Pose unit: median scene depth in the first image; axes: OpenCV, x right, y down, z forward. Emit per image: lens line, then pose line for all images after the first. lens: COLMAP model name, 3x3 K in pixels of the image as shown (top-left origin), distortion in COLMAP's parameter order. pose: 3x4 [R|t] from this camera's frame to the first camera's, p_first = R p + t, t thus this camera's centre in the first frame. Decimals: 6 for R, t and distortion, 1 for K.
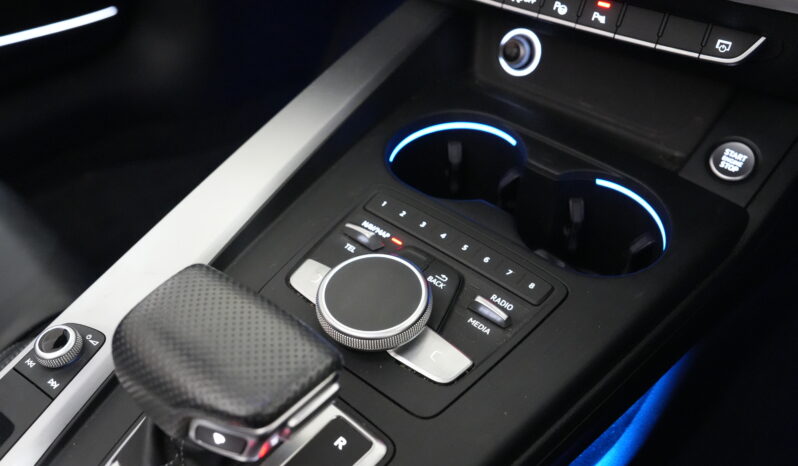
lens RADIAL K [[800.5, 0, 394.1], [0, 800.5, 230.3], [0, 0, 1]] dist [0.023321, 0.000000]
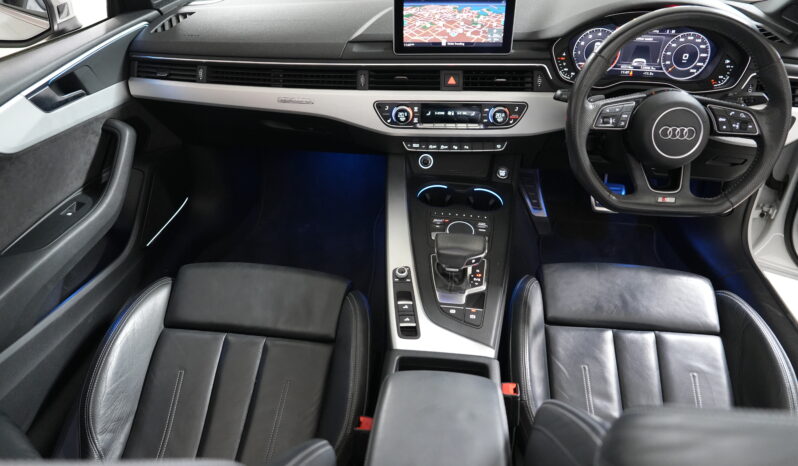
lens RADIAL K [[543.3, 0, 397.9], [0, 543.3, 241.3], [0, 0, 1]] dist [-0.112494, 0.075219]
pose [[0.823902, -0.350471, 0.445371, -1.429825], [0.363861, 0.929619, 0.058419, -0.135552], [-0.434500, 0.113922, 0.893438, -1.182106]]
